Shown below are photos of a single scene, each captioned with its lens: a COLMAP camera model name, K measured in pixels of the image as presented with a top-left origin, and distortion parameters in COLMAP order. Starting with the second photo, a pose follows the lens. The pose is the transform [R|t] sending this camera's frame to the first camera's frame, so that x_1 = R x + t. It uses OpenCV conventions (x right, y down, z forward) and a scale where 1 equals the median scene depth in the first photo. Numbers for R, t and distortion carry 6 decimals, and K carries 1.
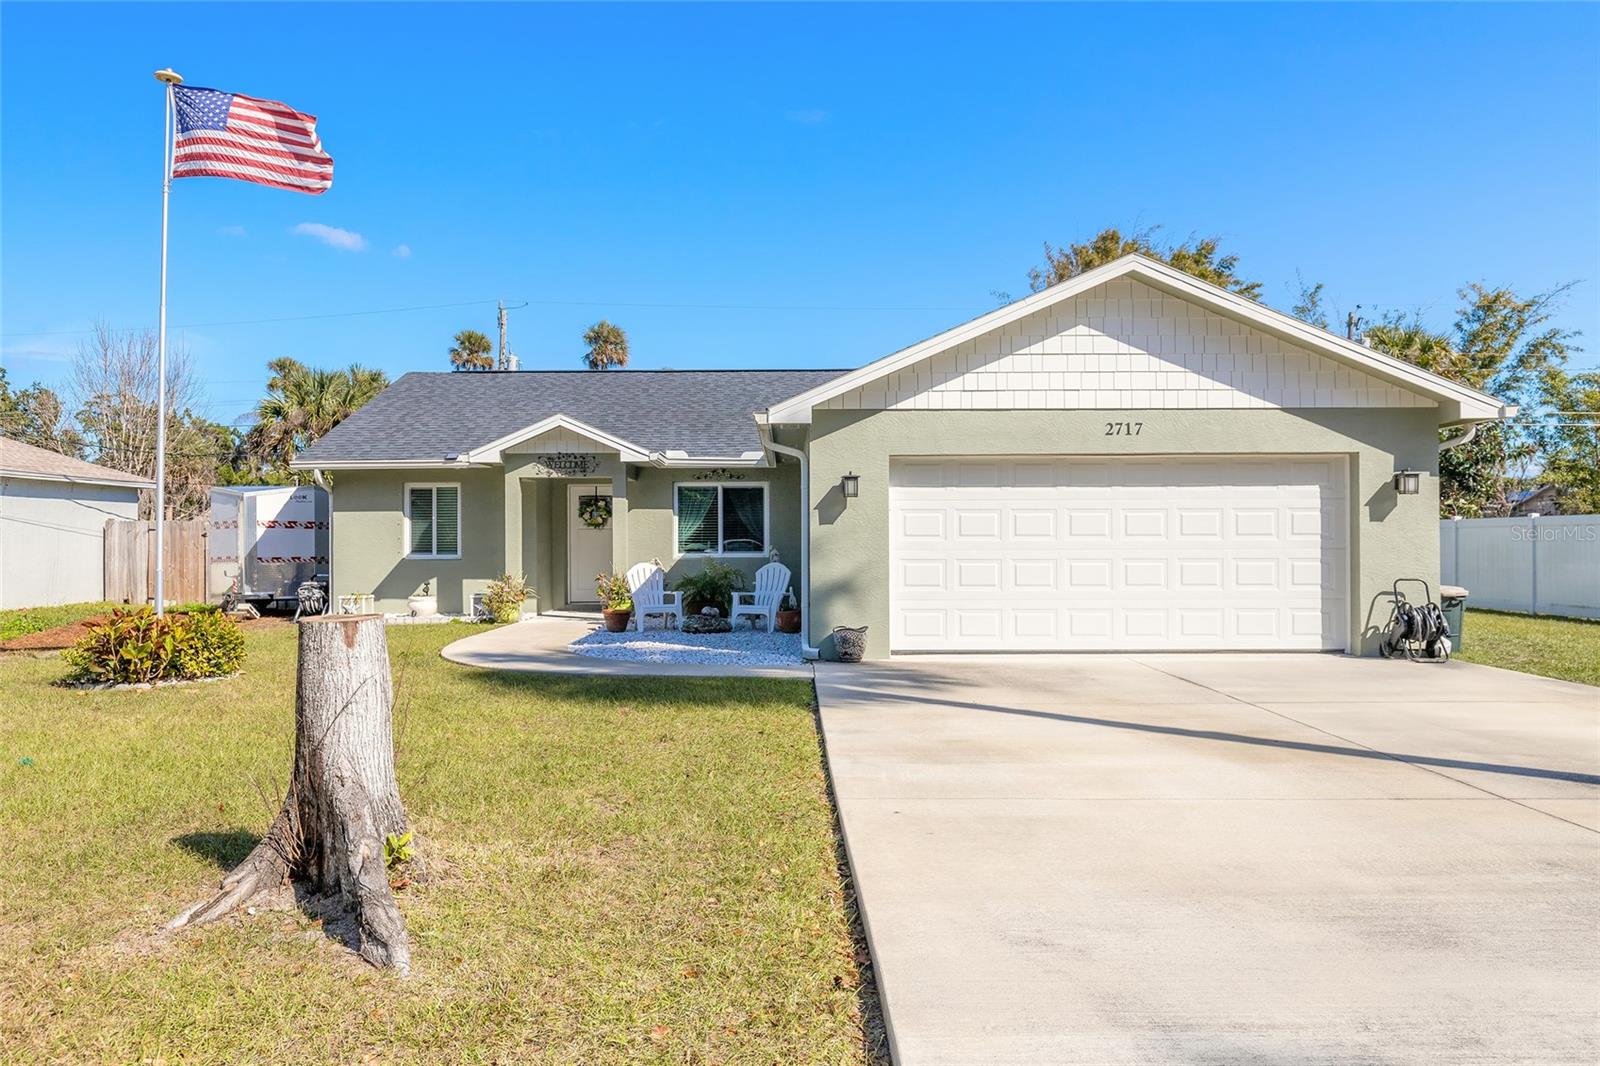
lens RADIAL K [[1097.6, 0, 795.3], [0, 1097.6, 531.4], [0, 0, 1]] dist [0.004183, -0.001643]
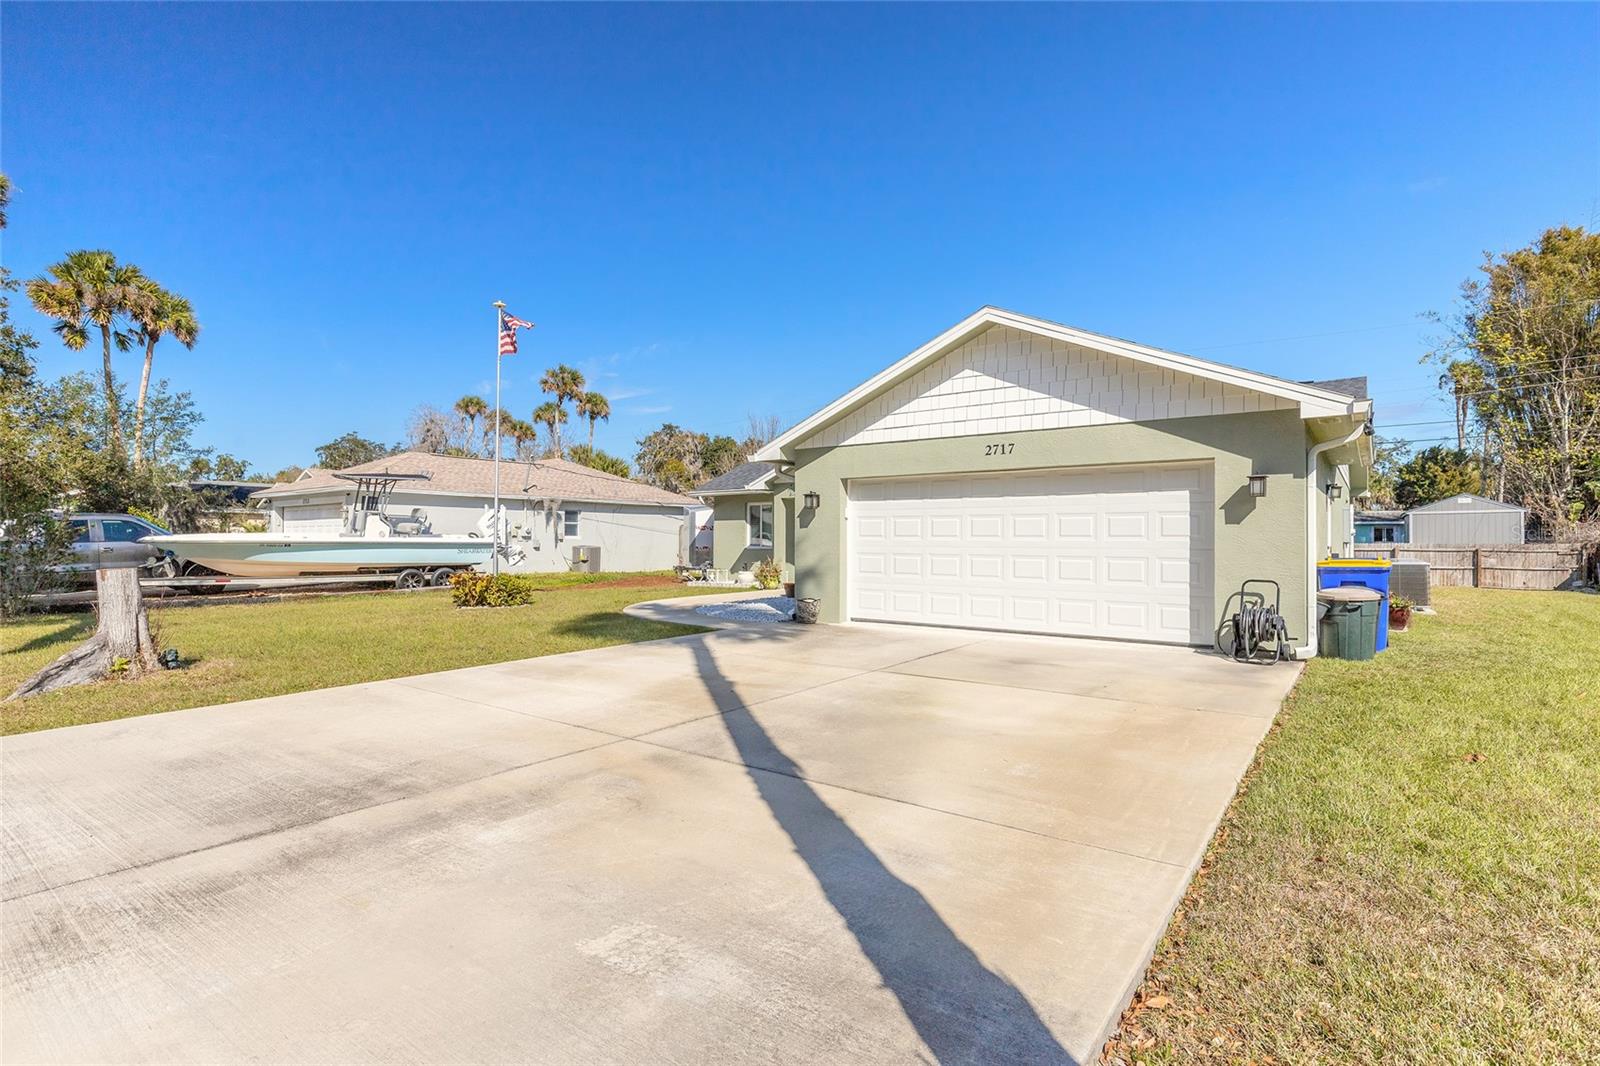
lens RADIAL K [[780.6, 0, 804.1], [0, 780.6, 536.4], [0, 0, 1]] dist [-0.002443, -0.000203]
pose [[0.801560, 0.004648, -0.597896, 0.639815], [-0.001514, 0.999982, 0.005744, -0.000844], [0.597912, -0.003699, 0.801553, 0.168725]]
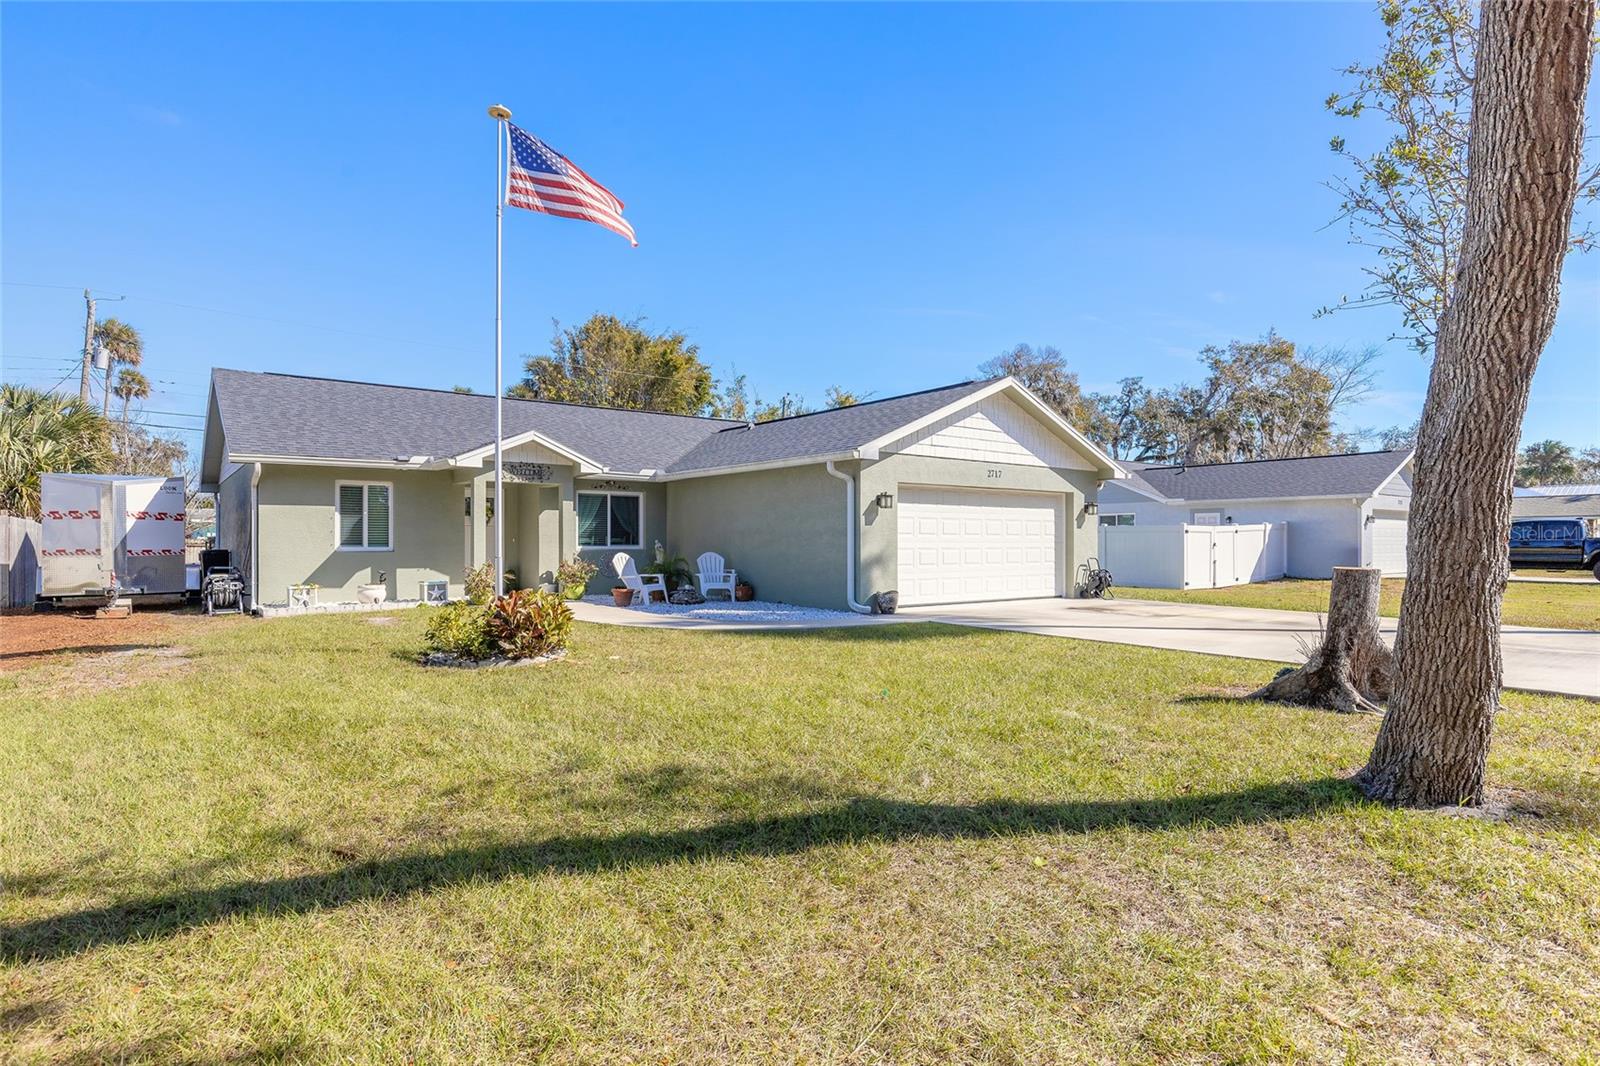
lens RADIAL K [[820.6, 0, 802.6], [0, 820.6, 536.8], [0, 0, 1]] dist [-0.003834, -0.000982]
pose [[0.797775, 0.007826, 0.602905, -0.729258], [-0.009952, 0.999950, 0.000188, 0.010225], [-0.602873, -0.006150, 0.797813, 0.136243]]
